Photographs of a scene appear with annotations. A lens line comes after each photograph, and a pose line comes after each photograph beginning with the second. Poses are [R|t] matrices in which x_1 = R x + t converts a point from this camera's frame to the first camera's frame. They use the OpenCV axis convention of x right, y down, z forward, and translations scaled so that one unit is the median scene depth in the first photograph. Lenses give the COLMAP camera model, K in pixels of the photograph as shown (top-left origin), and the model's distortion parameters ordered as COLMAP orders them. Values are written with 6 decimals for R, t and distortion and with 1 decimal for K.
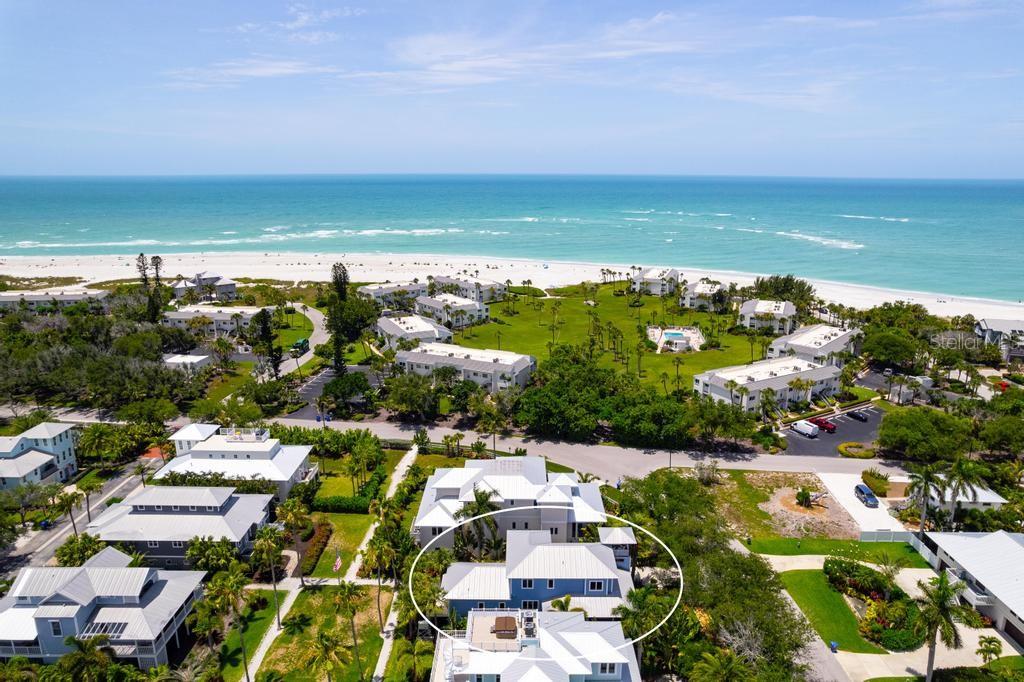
lens RADIAL K [[657.3, 0, 512.0], [0, 657.3, 341.0], [0, 0, 1]] dist [-0.071223, 0.051527]
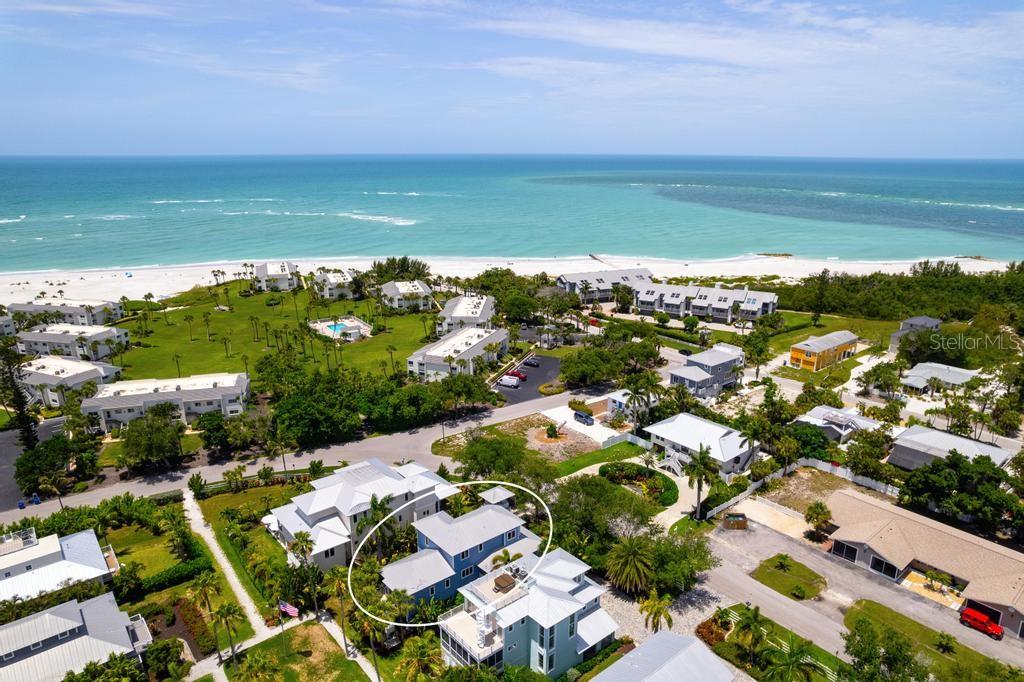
lens RADIAL K [[655.1, 0, 518.7], [0, 655.1, 361.1], [0, 0, 1]] dist [-0.080530, 0.070171]
pose [[0.756441, -0.200118, 0.622696, -0.294311], [0.161792, 0.979707, 0.118310, -0.047297], [-0.633736, 0.011252, 0.773468, 0.017306]]
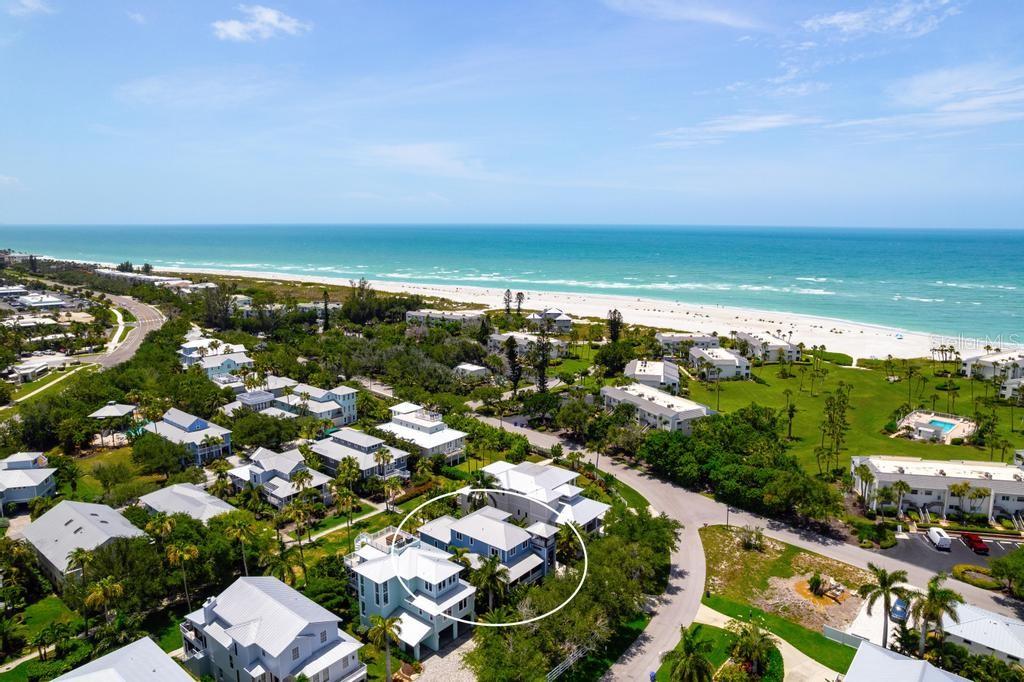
lens RADIAL K [[657.3, 0, 512.0], [0, 657.3, 341.0], [0, 0, 1]] dist [-0.071223, 0.051527]
pose [[0.777505, 0.112542, -0.618724, 0.487973], [-0.158764, 0.987115, -0.019958, -0.015511], [0.608506, 0.113749, 0.785355, -0.039889]]
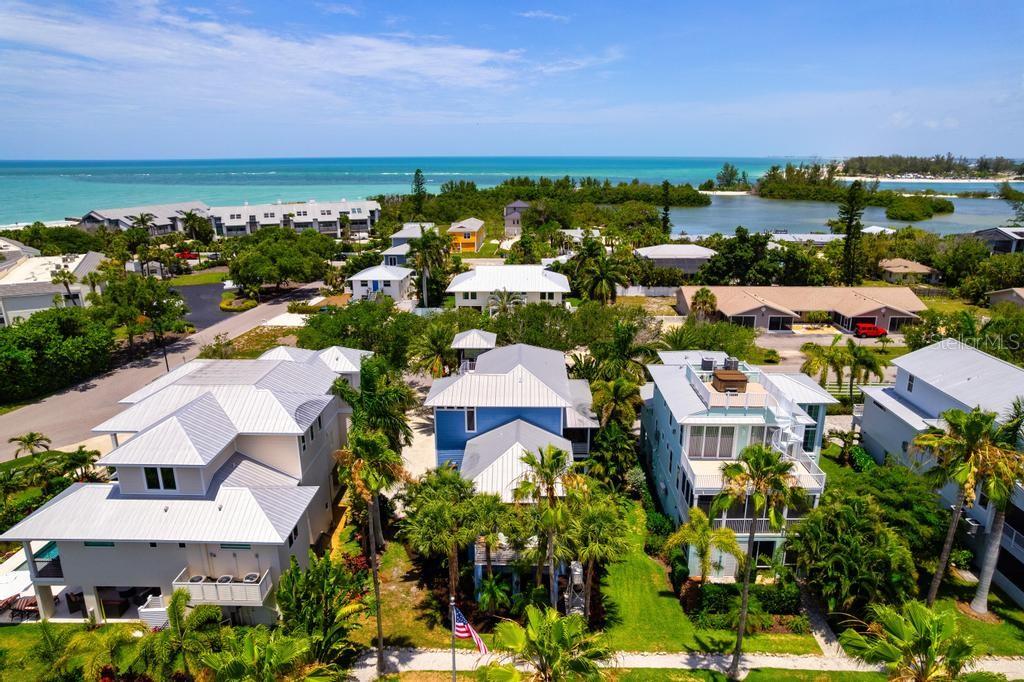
lens RADIAL K [[655.1, 0, 518.7], [0, 655.1, 361.1], [0, 0, 1]] dist [-0.080530, 0.070171]
pose [[0.007843, -0.305052, 0.952303, -0.298759], [0.252637, 0.922043, 0.293278, 0.069887], [-0.967529, 0.238287, 0.084299, 0.512970]]
